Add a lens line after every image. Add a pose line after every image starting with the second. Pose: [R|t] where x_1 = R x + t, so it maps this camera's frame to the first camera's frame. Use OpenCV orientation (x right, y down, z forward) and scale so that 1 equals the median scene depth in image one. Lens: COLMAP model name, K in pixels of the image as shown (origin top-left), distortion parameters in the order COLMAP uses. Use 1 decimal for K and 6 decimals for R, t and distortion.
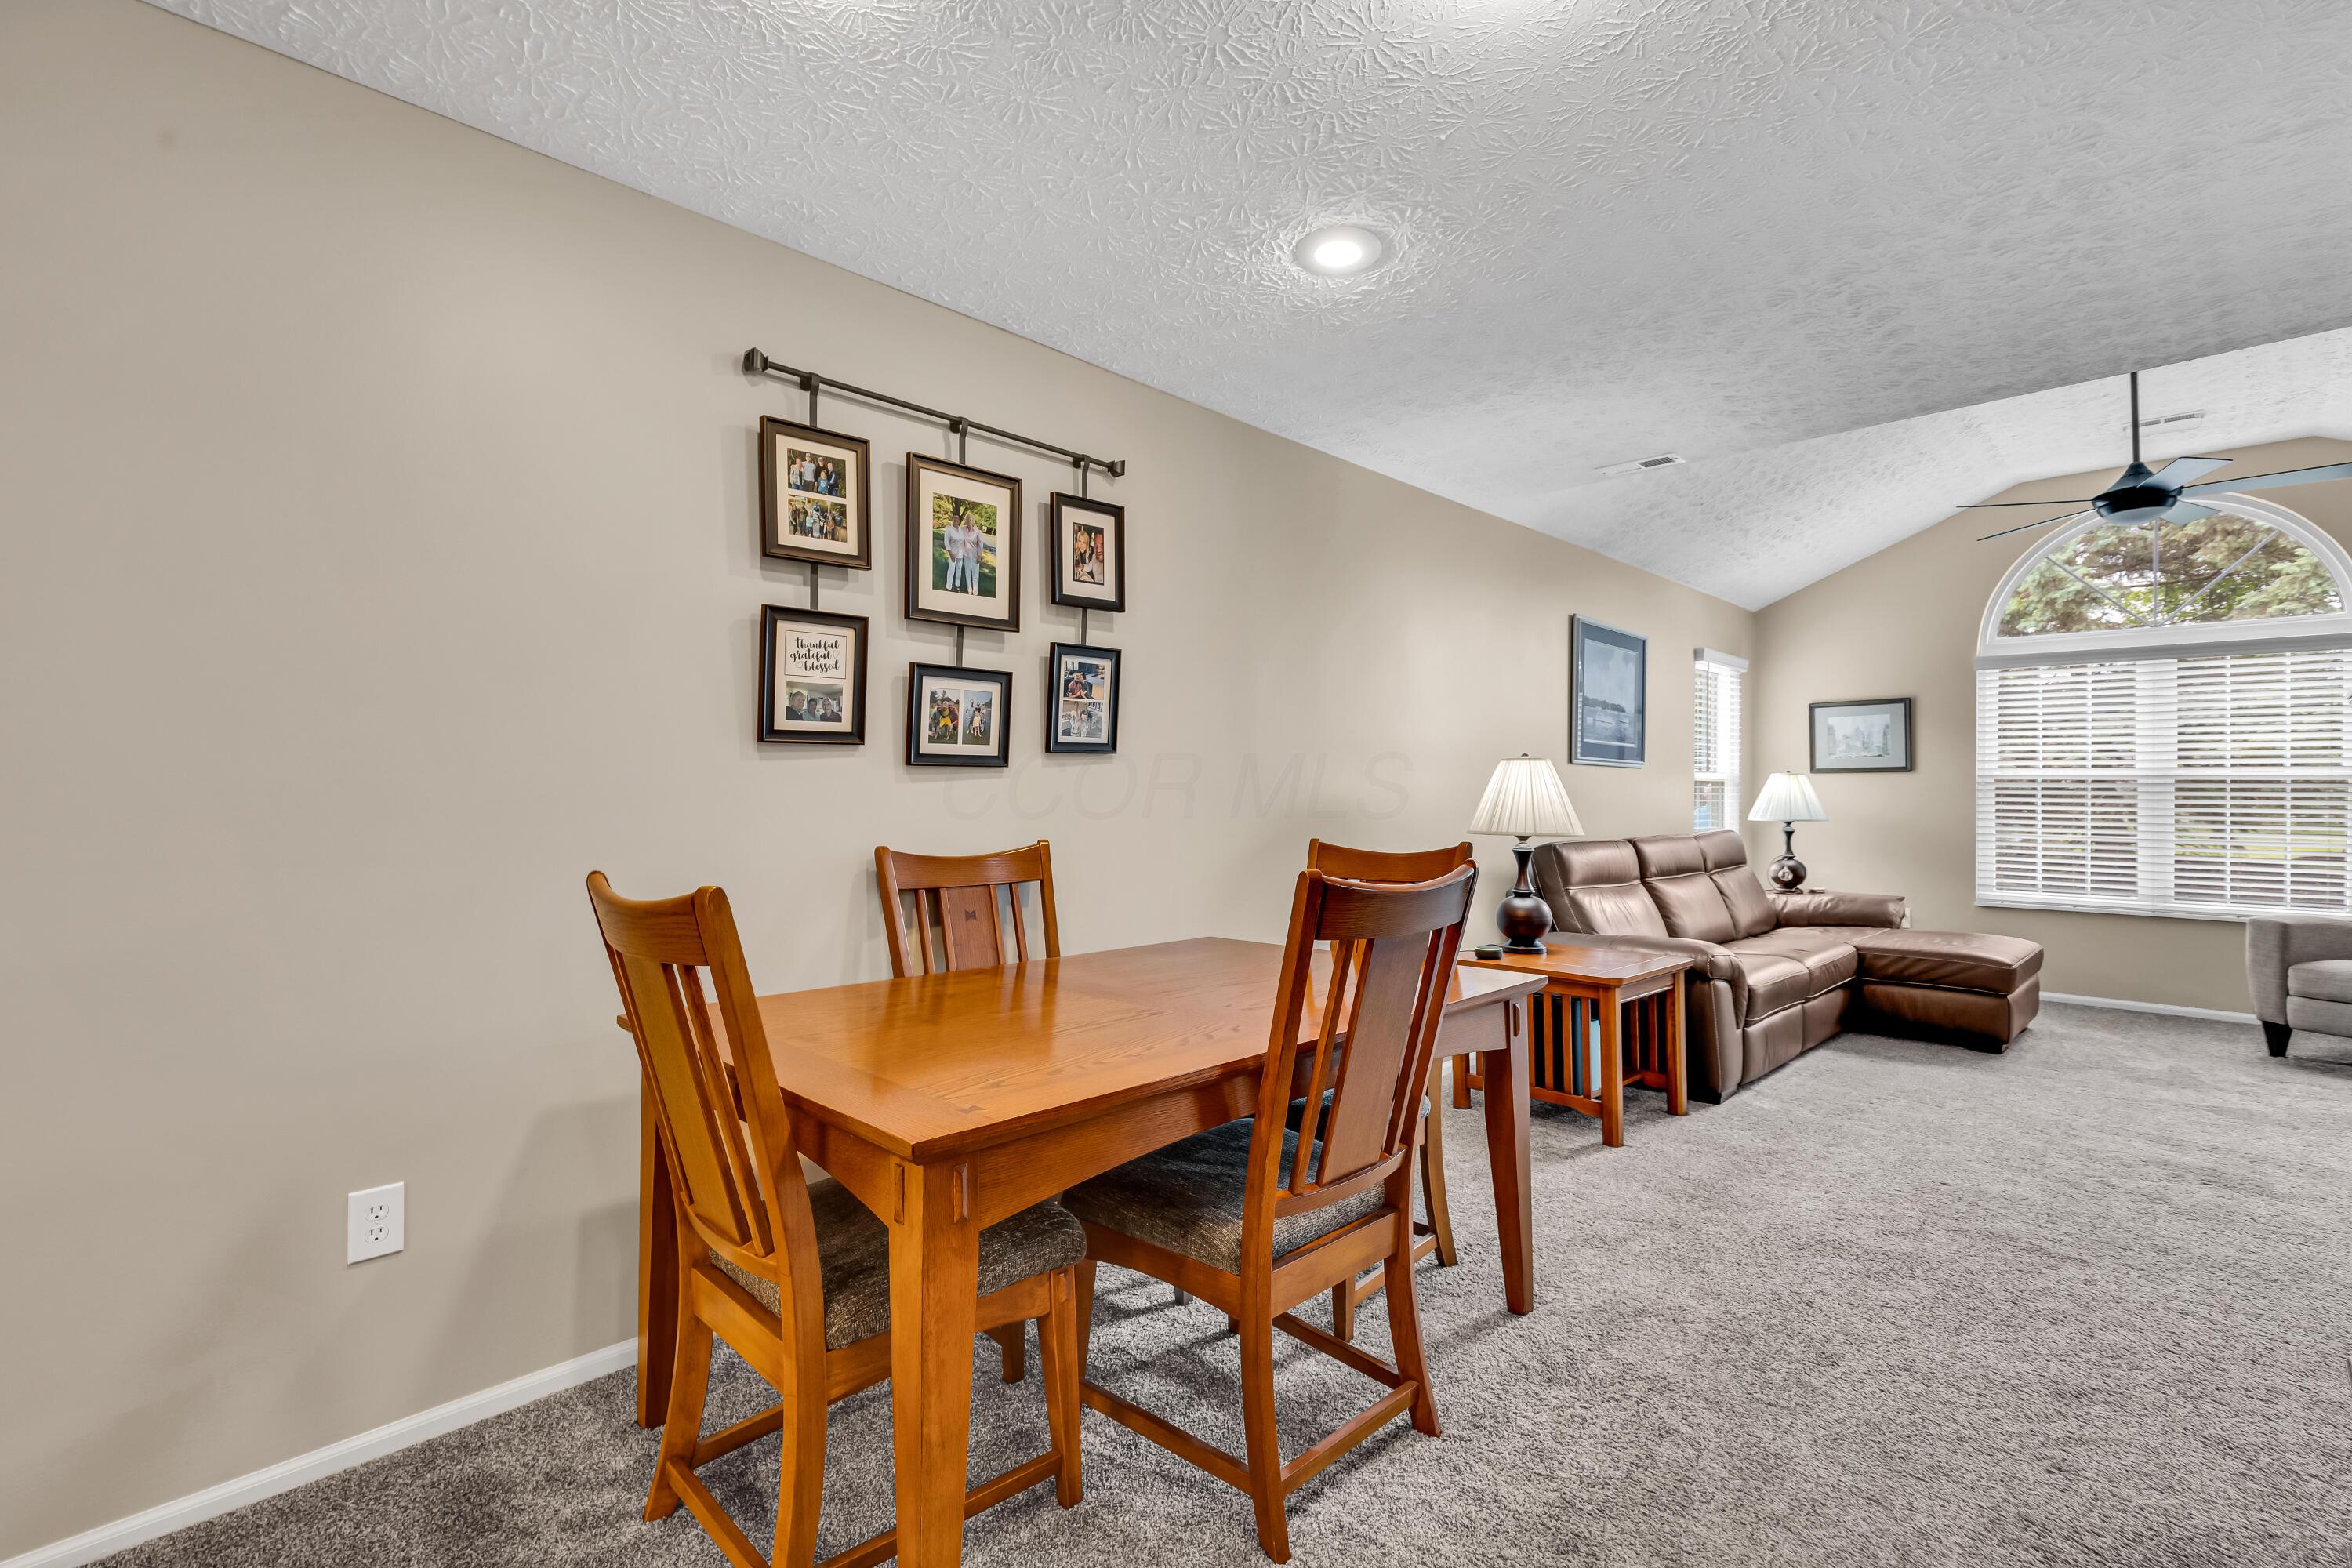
lens RADIAL K [[1024.6, 0, 1183.5], [0, 1024.6, 789.9], [0, 0, 1]] dist [-0.012336, 0.000255]
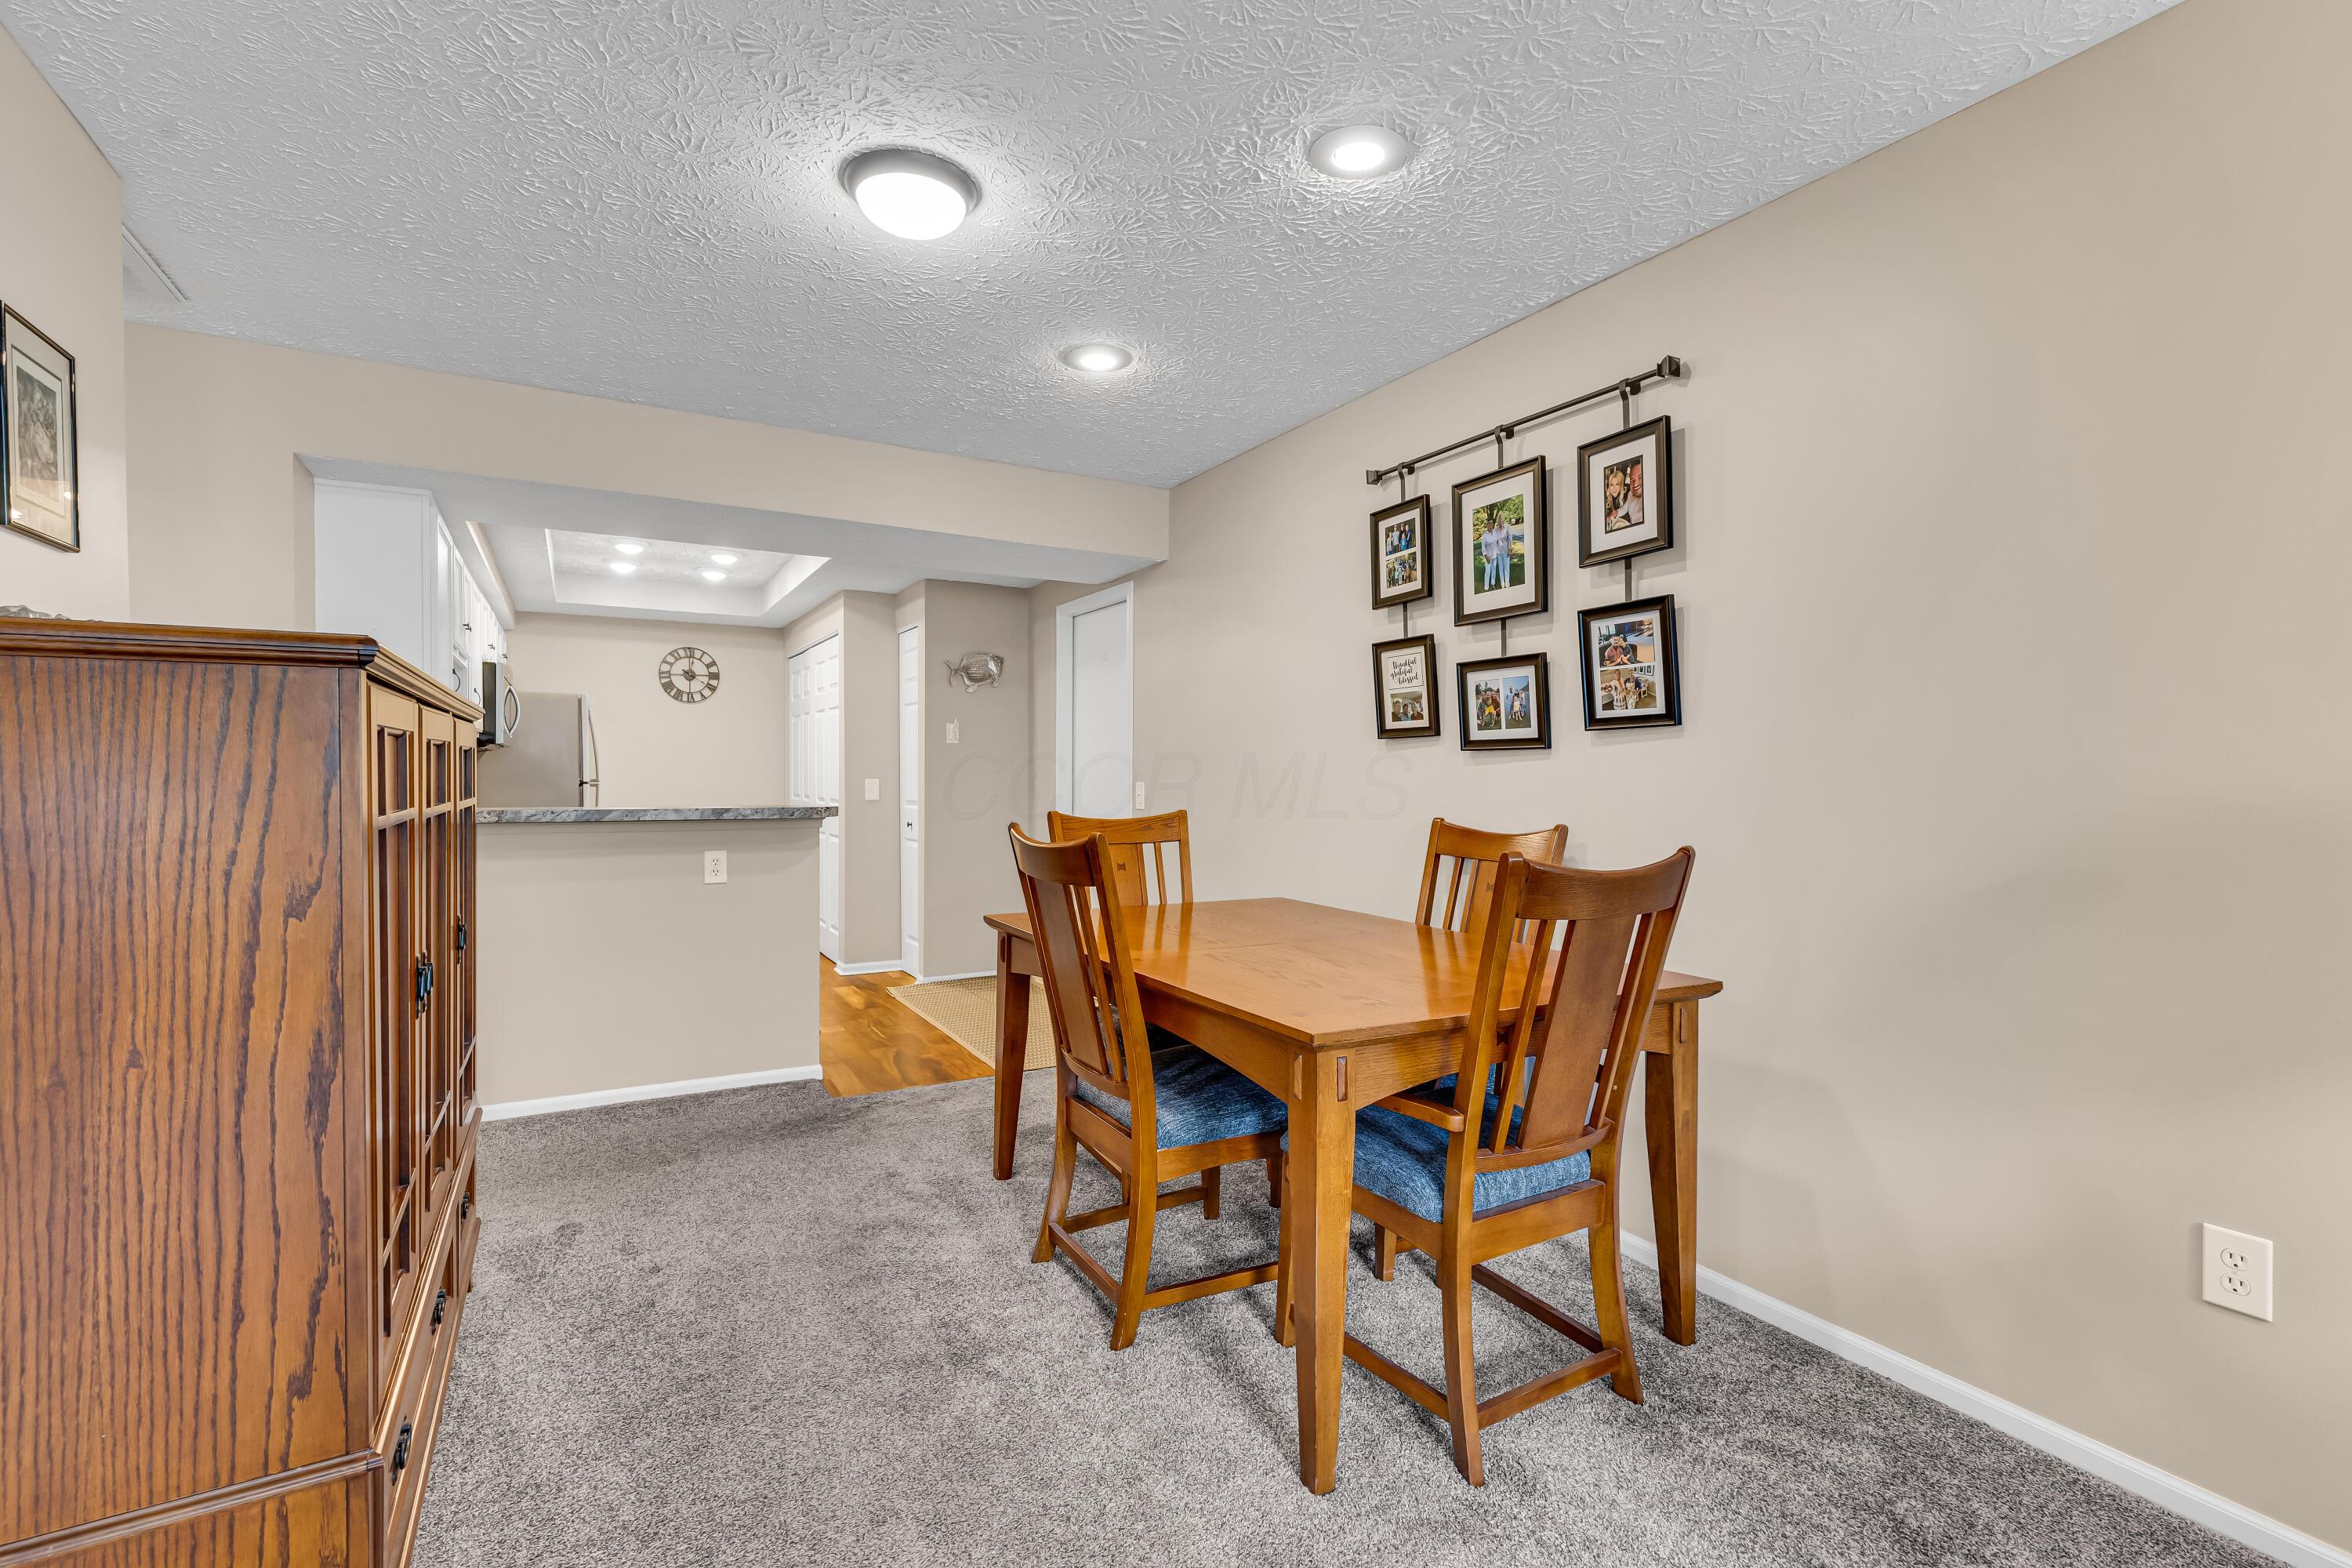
lens RADIAL K [[1075.2, 0, 1176.0], [0, 1075.2, 784.0], [0, 0, 1]] dist [0.009212, -0.000056]
pose [[-0.269032, 0.002628, -0.963128, 0.675375], [-0.005648, 0.999975, 0.004307, 0.007064], [0.963115, 0.006598, -0.269010, 0.682802]]
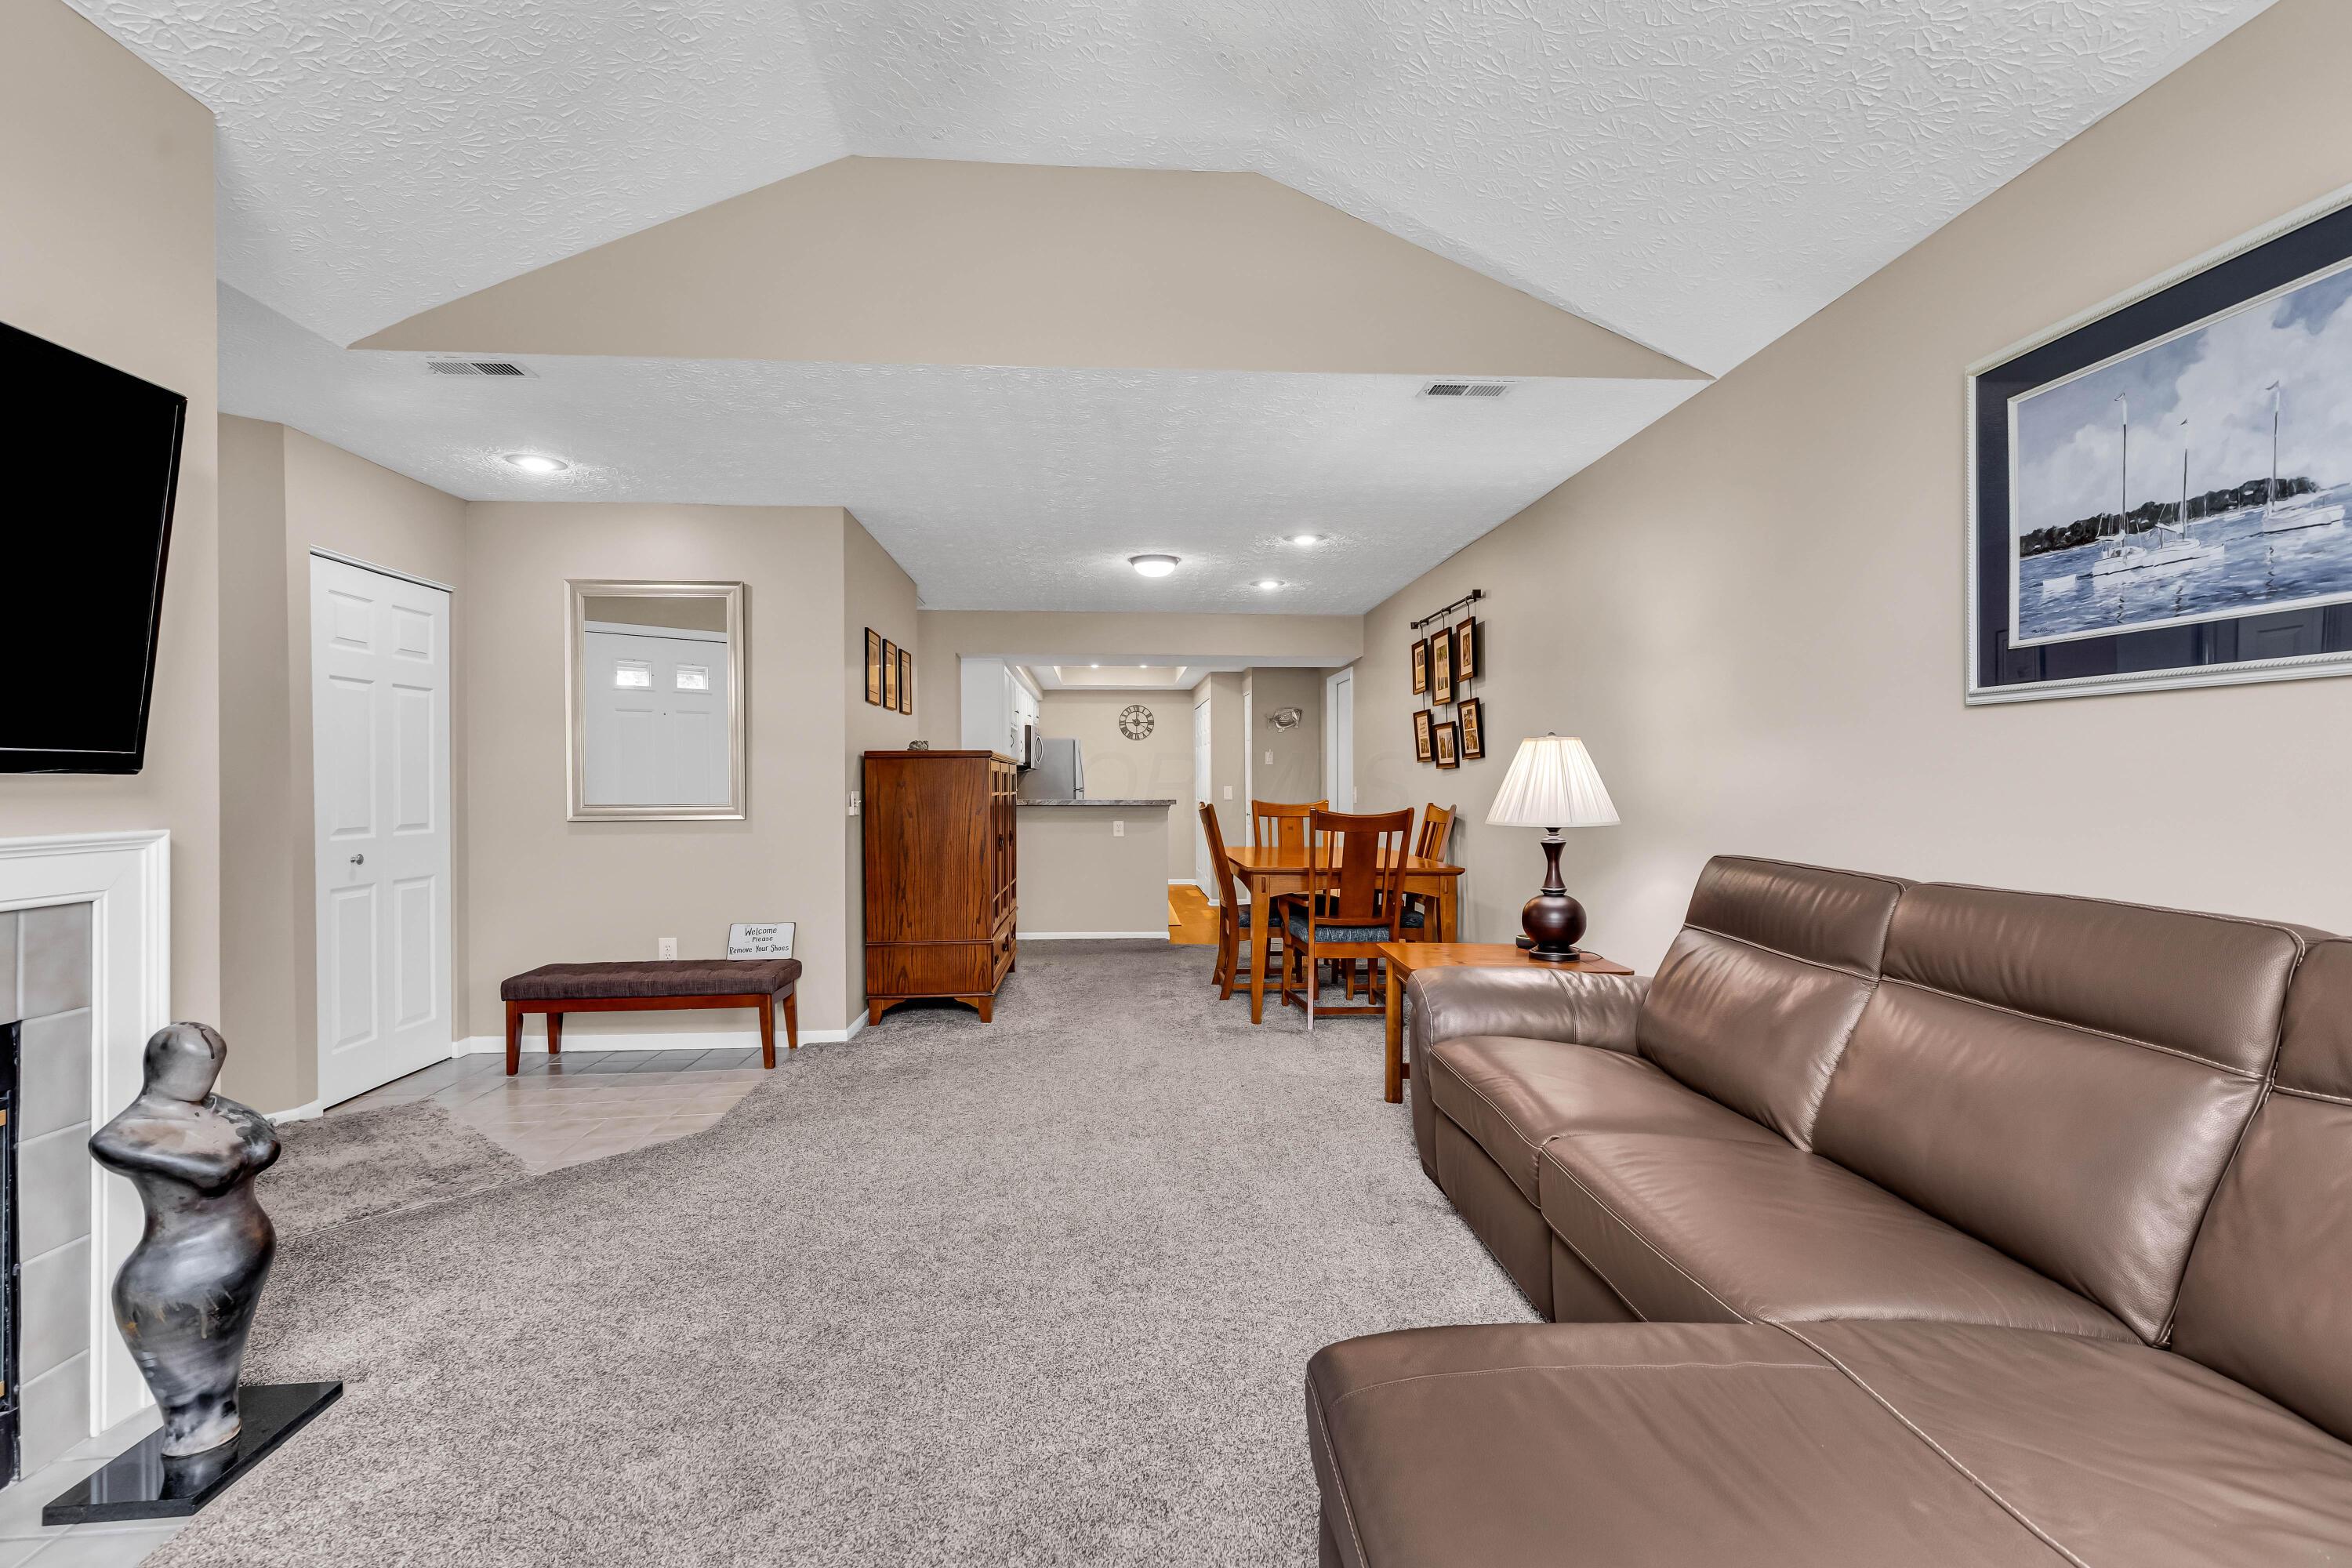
lens RADIAL K [[1075.2, 0, 1176.0], [0, 1075.2, 784.0], [0, 0, 1]] dist [0.009212, -0.000056]
pose [[-0.654823, -0.003178, -0.755775, 1.320413], [0.000329, 0.999990, -0.004490, 0.013663], [0.755782, -0.003189, -0.654816, 1.449258]]
